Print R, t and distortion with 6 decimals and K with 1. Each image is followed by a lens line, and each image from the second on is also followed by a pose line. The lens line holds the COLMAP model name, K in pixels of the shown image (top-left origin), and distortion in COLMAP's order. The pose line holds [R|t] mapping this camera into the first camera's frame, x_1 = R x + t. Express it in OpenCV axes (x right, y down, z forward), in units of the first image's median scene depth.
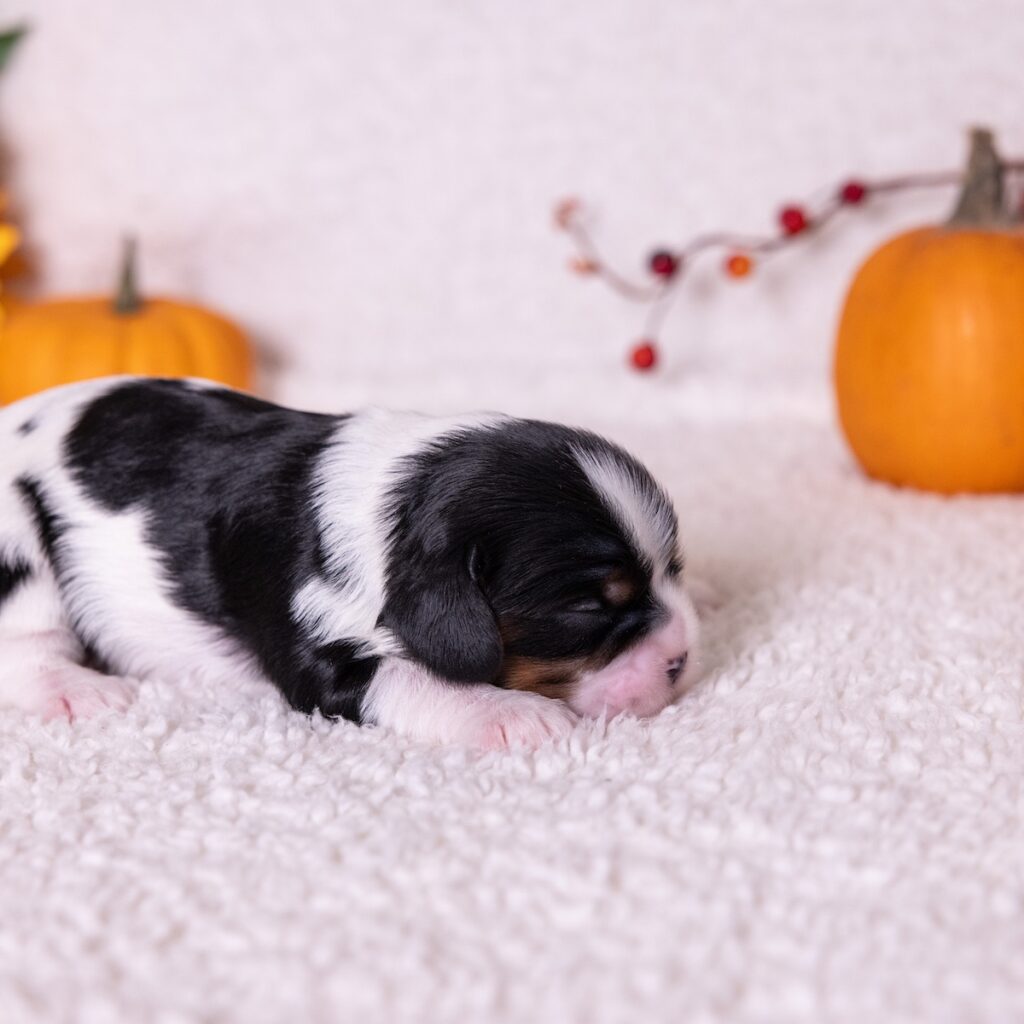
lens RADIAL K [[2642.9, 0, 505.5], [0, 2642.9, 517.0], [0, 0, 1]] dist [0.094646, 0.000000]
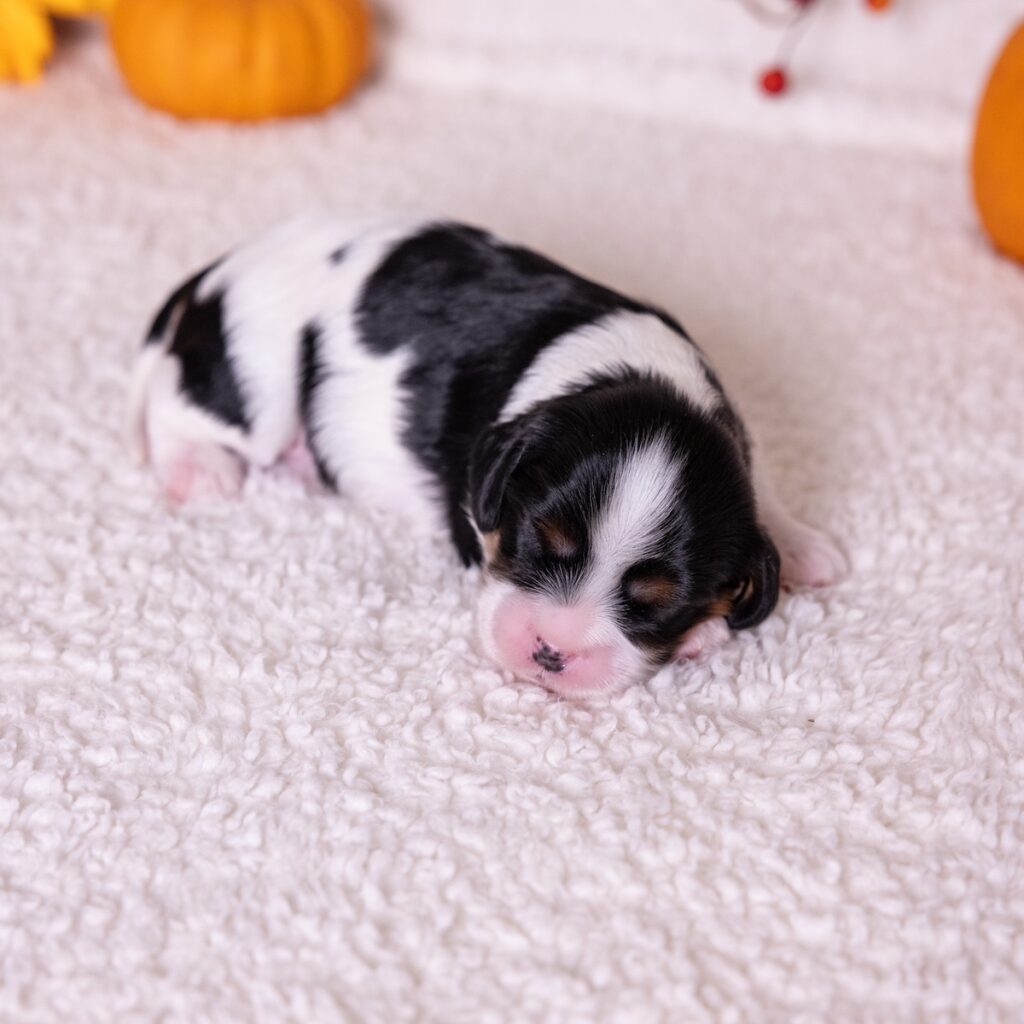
lens RADIAL K [[2642.9, 0, 512.2], [0, 2642.9, 514.8], [0, 0, 1]] dist [0.094646, 0.000000]
pose [[0.997867, 0.051698, 0.039850, -0.139625], [-0.060020, 0.966683, 0.248840, -0.259990], [-0.025658, -0.250701, 0.967724, -0.032068]]
